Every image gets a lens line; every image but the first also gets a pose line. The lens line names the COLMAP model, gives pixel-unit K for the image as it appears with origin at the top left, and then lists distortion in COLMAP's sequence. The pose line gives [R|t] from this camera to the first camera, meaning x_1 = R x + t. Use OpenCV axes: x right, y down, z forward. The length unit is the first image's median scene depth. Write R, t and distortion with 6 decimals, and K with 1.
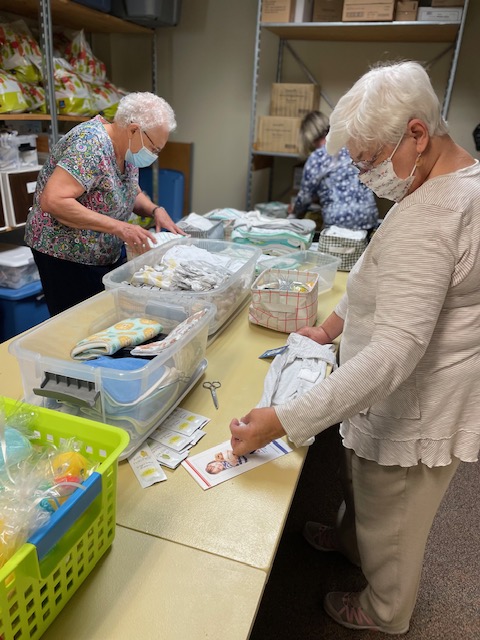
lens RADIAL K [[500.9, 0, 243.2], [0, 500.9, 316.8], [0, 0, 1]] dist [0.042969, -0.044563]
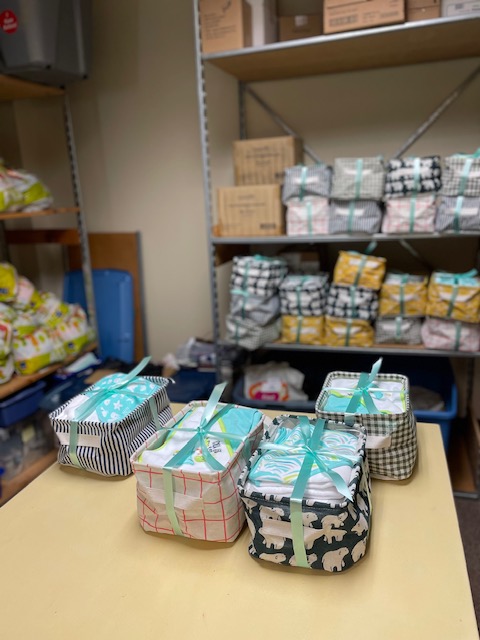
lens RADIAL K [[500.9, 0, 236.1], [0, 500.9, 320.7], [0, 0, 1]] dist [0.042969, -0.044563]
pose [[0.994647, -0.102289, -0.014647, 0.048757], [0.099682, 0.987165, -0.124774, -0.135087], [0.027222, 0.122646, 0.992077, 0.350566]]
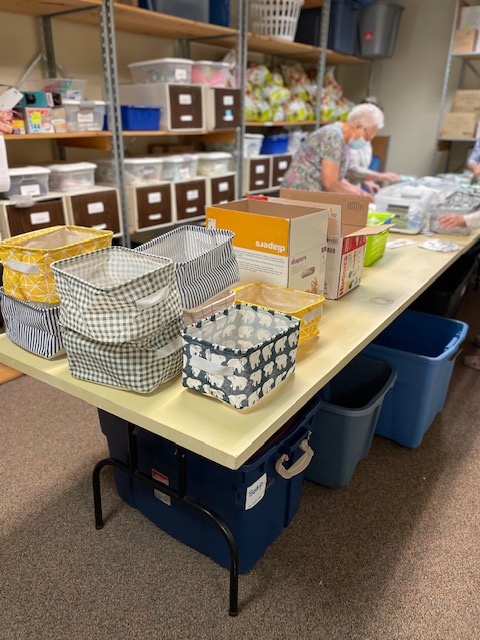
lens RADIAL K [[500.9, 0, 241.2], [0, 500.9, 323.9], [0, 0, 1]] dist [0.042969, -0.044563]
pose [[0.957262, 0.065681, -0.281664, -0.083857], [-0.065283, 0.997808, 0.010807, 0.243812], [0.281756, 0.008043, 0.959452, -0.597287]]
